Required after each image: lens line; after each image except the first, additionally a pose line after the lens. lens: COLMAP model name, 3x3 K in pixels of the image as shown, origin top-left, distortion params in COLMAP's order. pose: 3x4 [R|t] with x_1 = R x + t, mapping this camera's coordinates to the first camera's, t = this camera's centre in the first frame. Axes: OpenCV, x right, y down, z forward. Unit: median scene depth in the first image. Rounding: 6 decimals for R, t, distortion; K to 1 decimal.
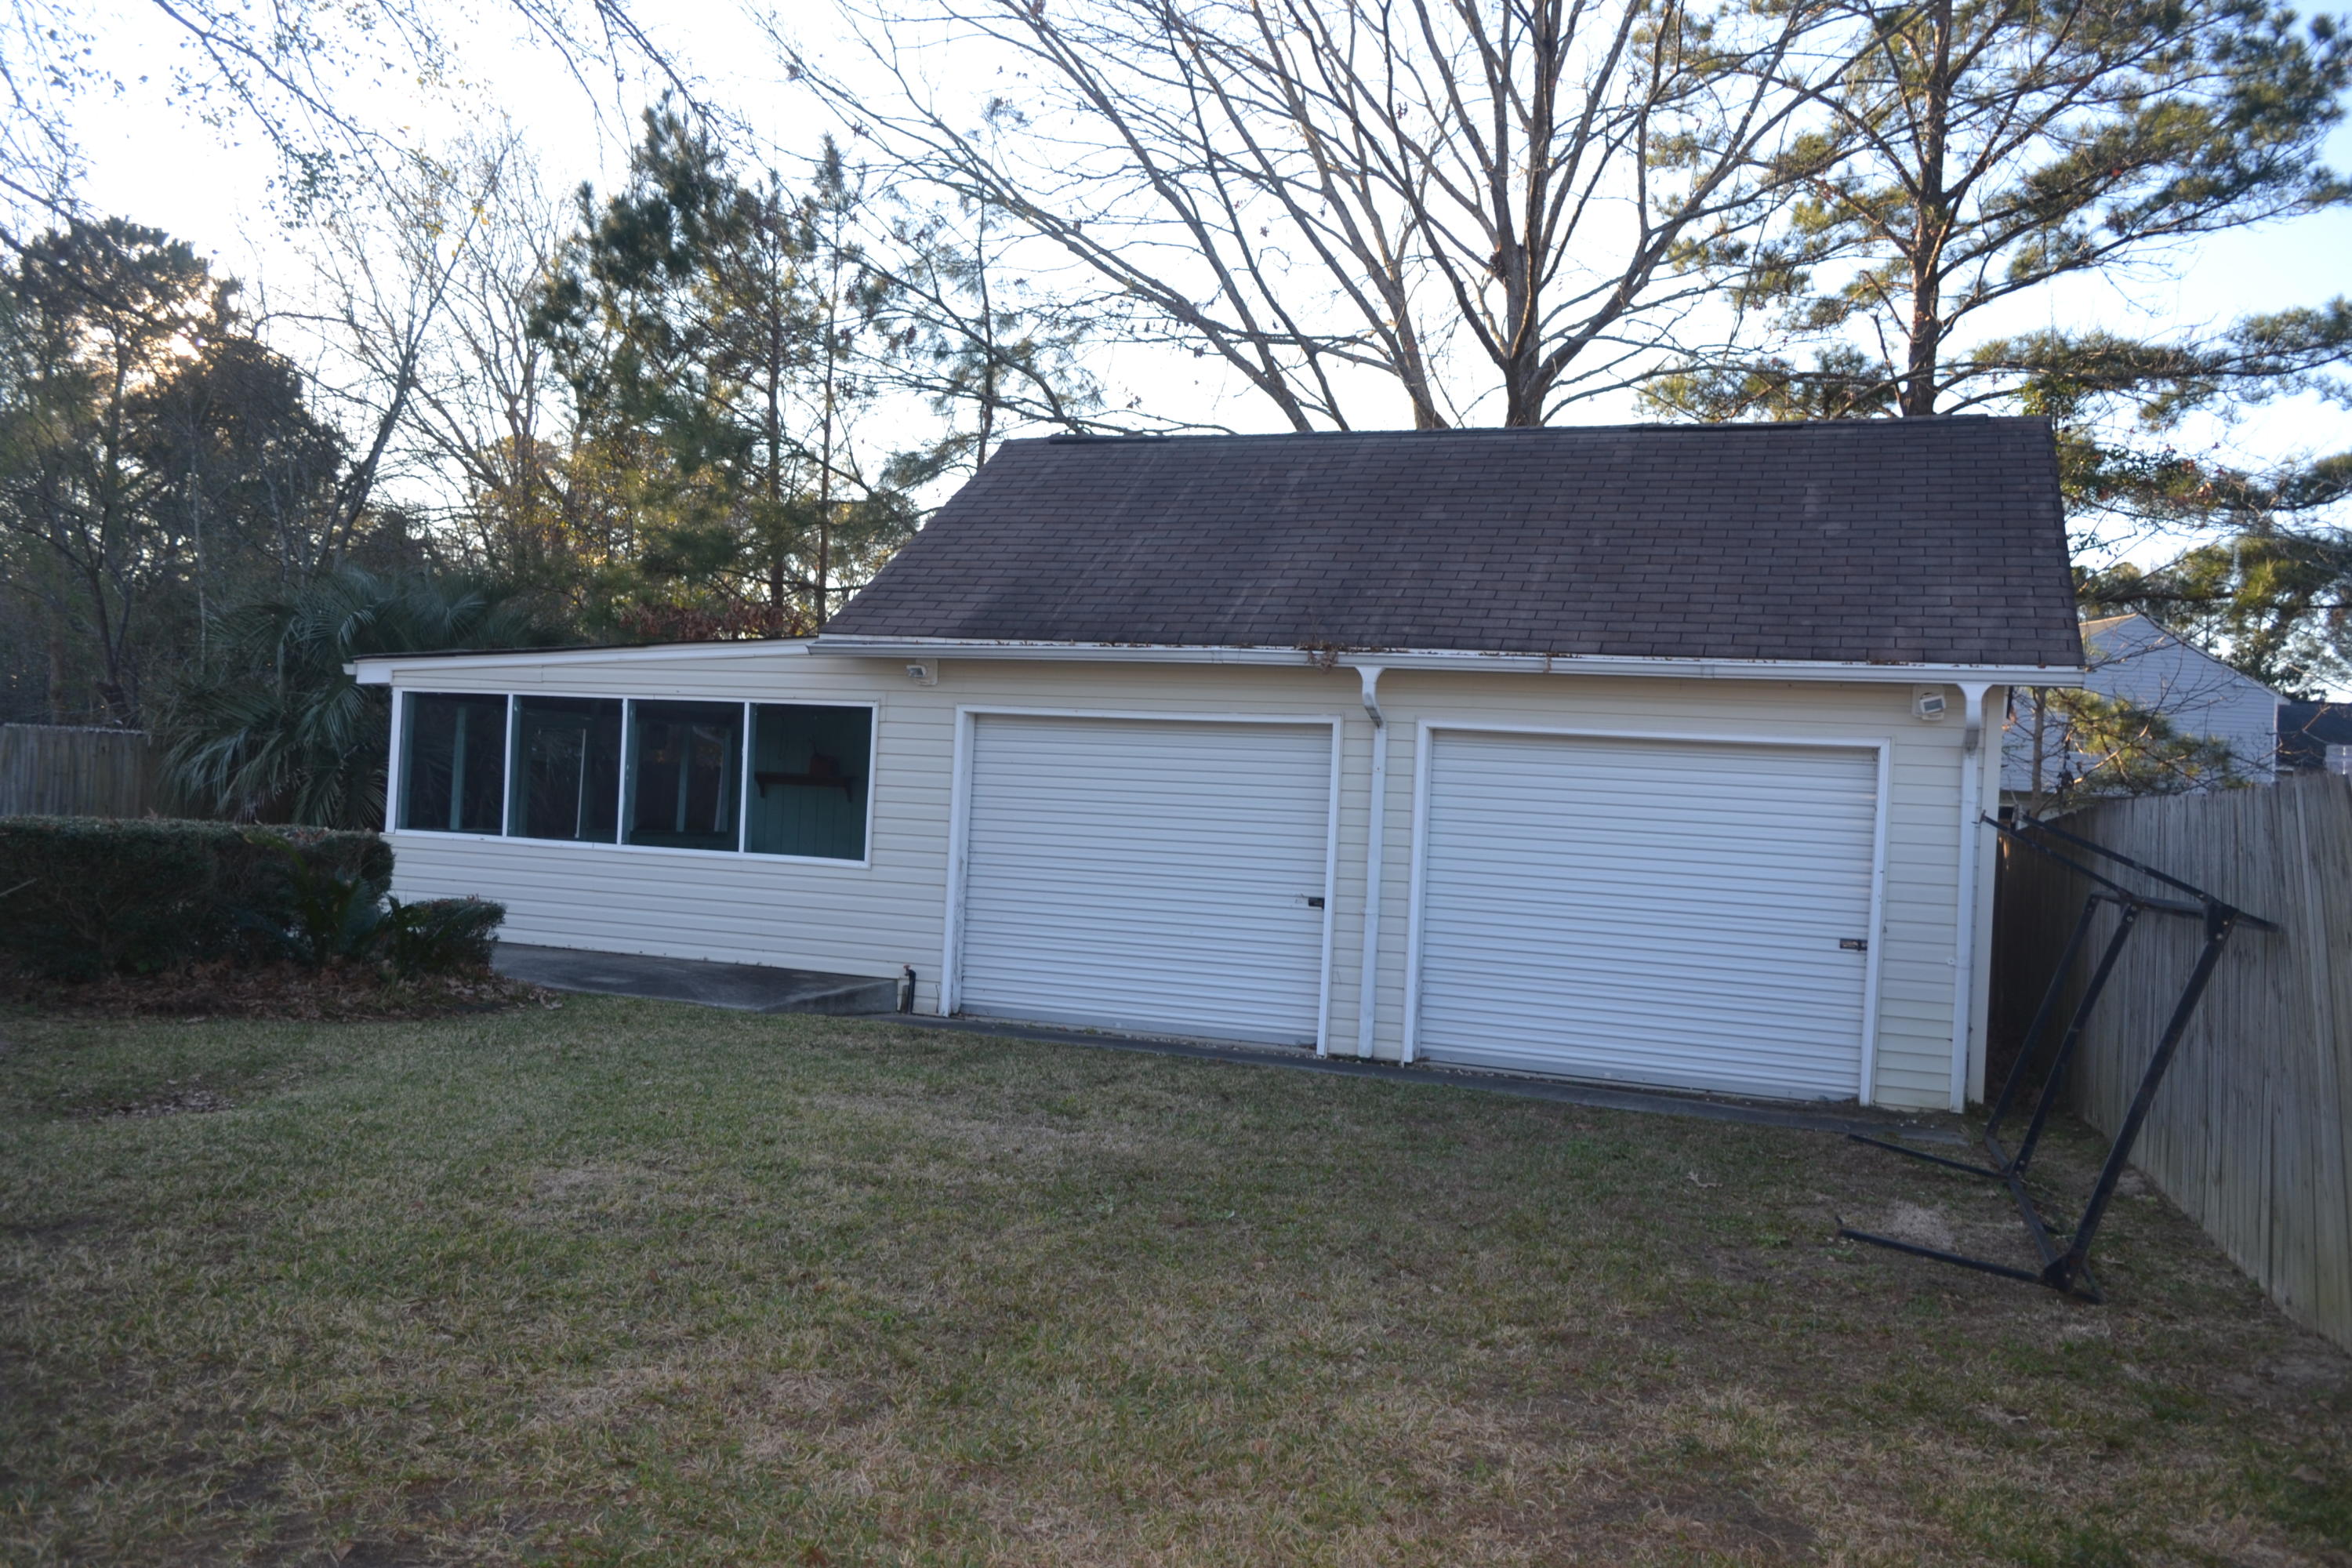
lens RADIAL K [[1861.6, 0, 1169.2], [0, 1861.6, 775.9], [0, 0, 1]] dist [-0.011384, 0.005435]
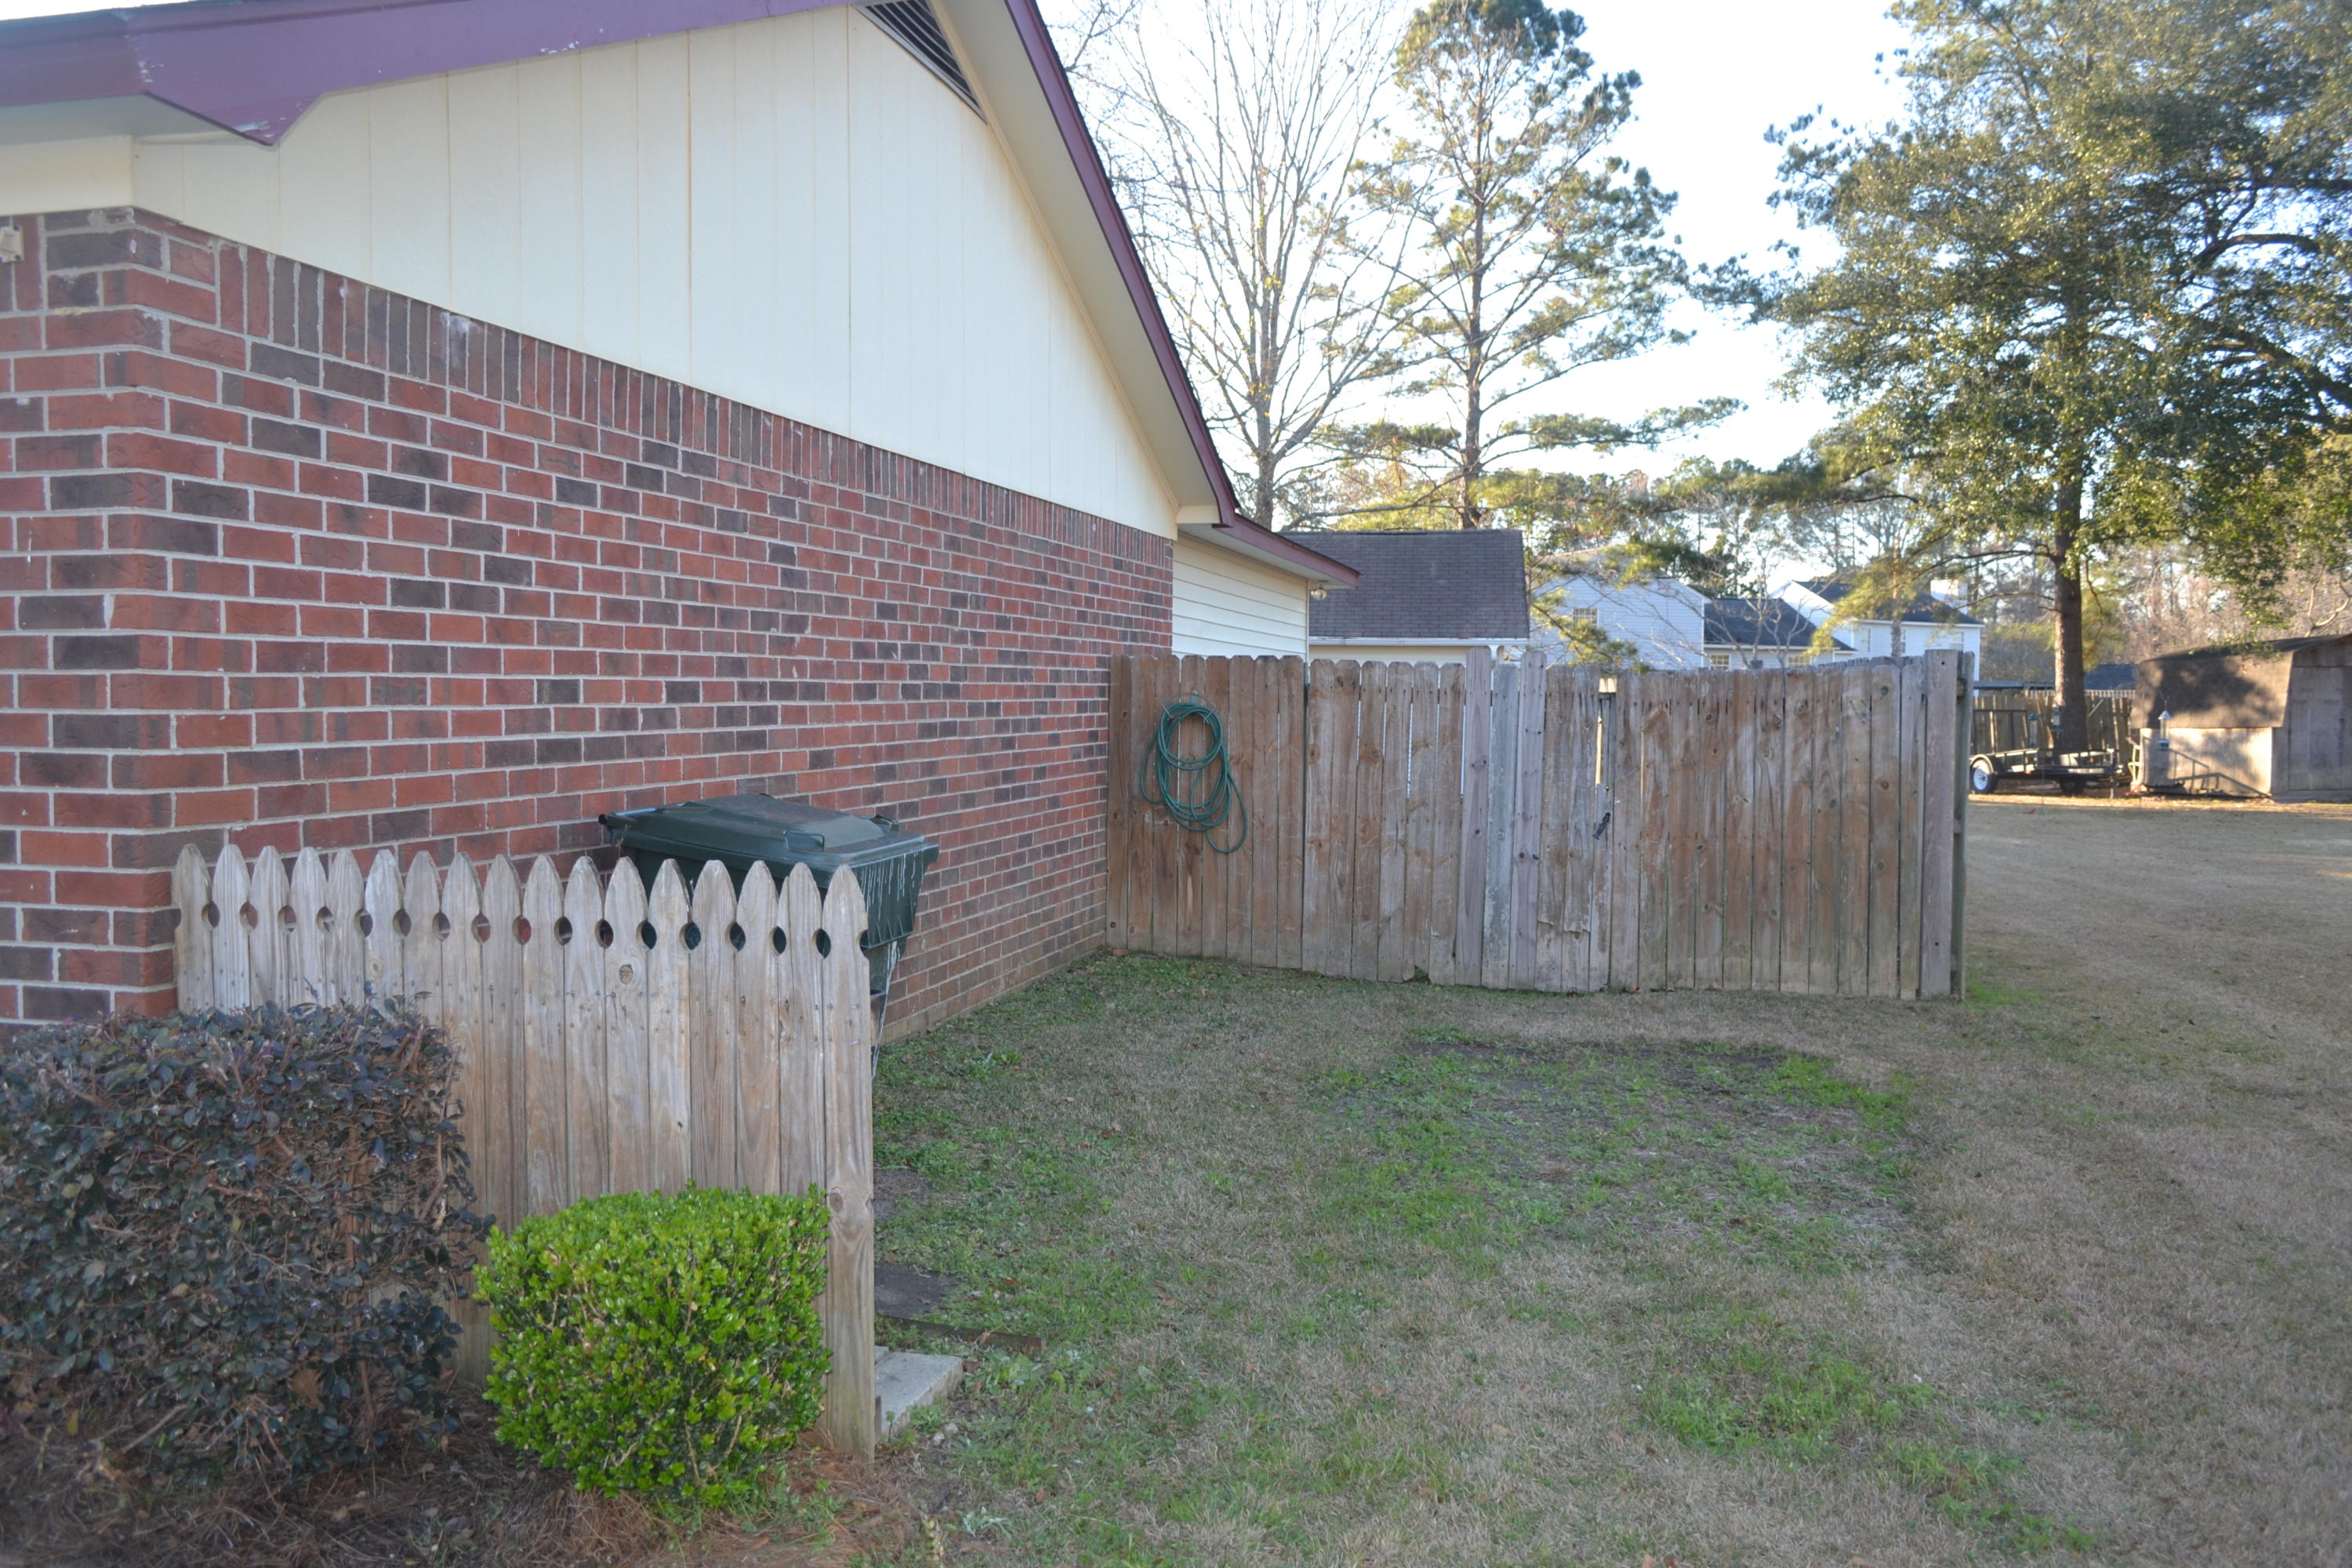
lens RADIAL K [[1861.6, 0, 1169.2], [0, 1861.6, 775.9], [0, 0, 1]] dist [-0.011384, 0.005435]
pose [[0.975463, -0.050599, 0.214269, -0.551814], [0.038029, 0.997327, 0.062390, -0.038857], [-0.216853, -0.052711, 0.974780, -1.381302]]
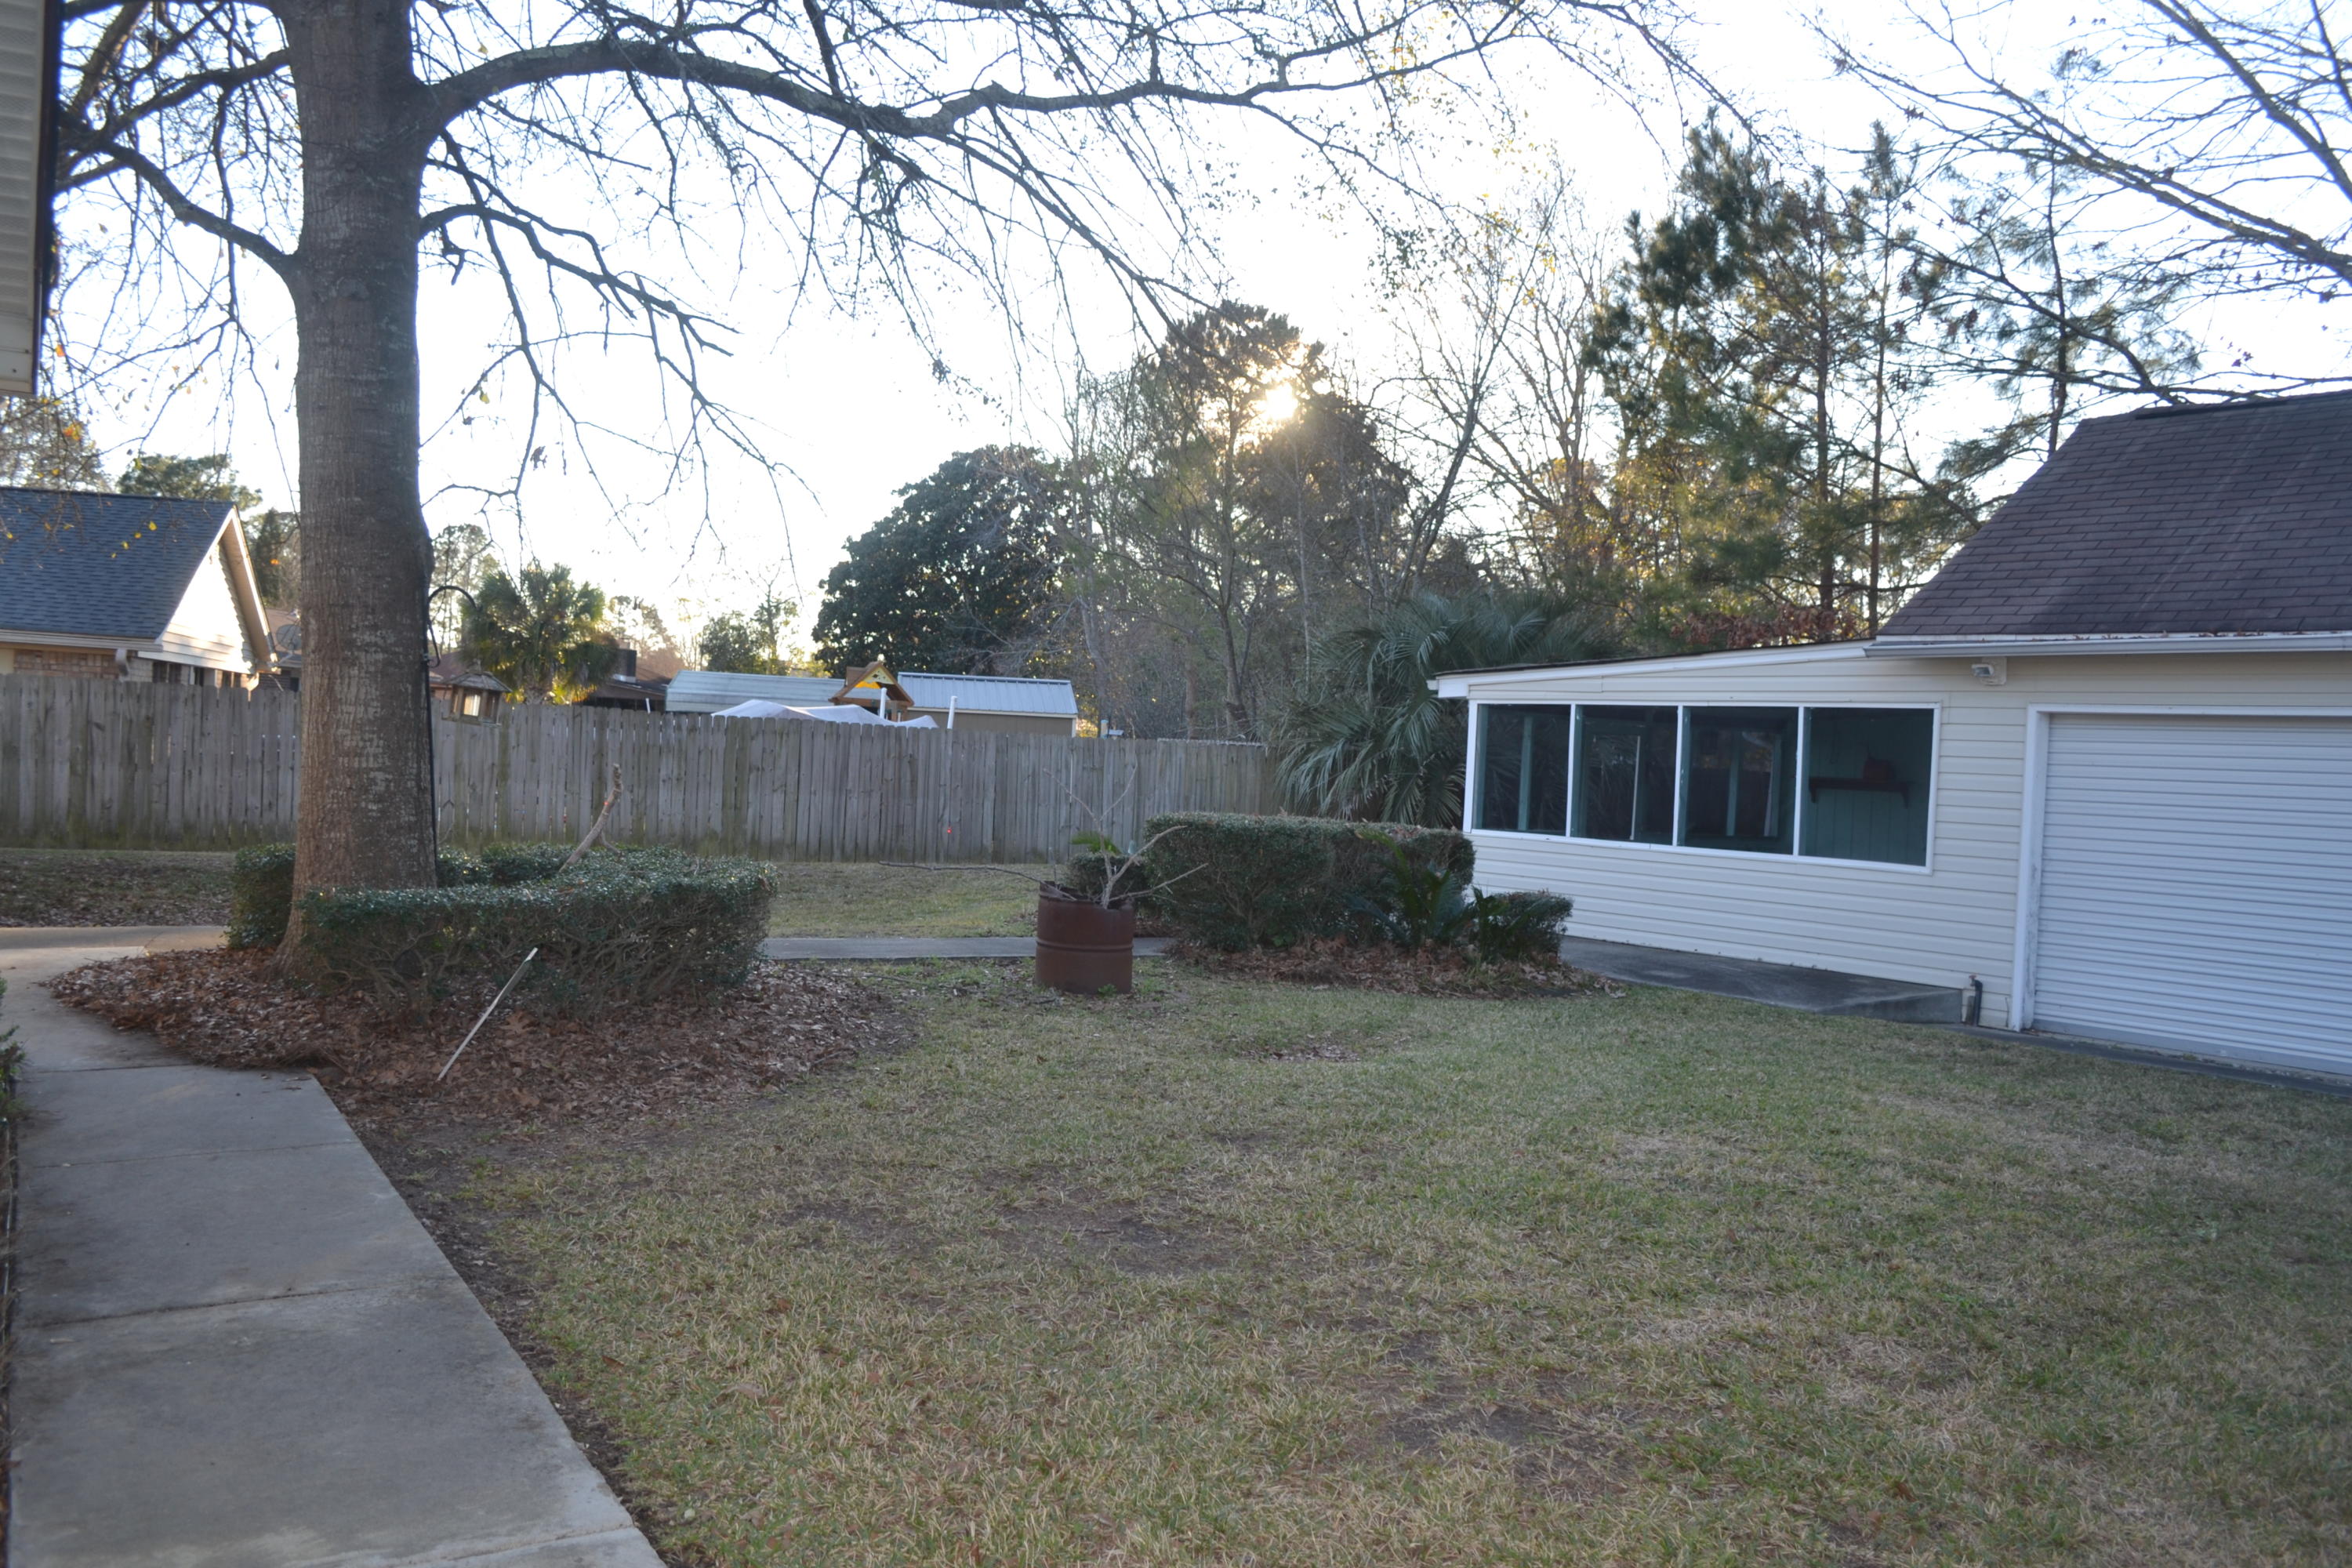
lens RADIAL K [[1861.6, 0, 1169.2], [0, 1861.6, 775.9], [0, 0, 1]] dist [-0.011384, 0.005435]
pose [[0.855615, -0.003442, -0.517602, 0.001658], [0.001179, 0.999988, -0.004700, 0.002462], [0.517612, 0.003411, 0.855609, -0.043091]]
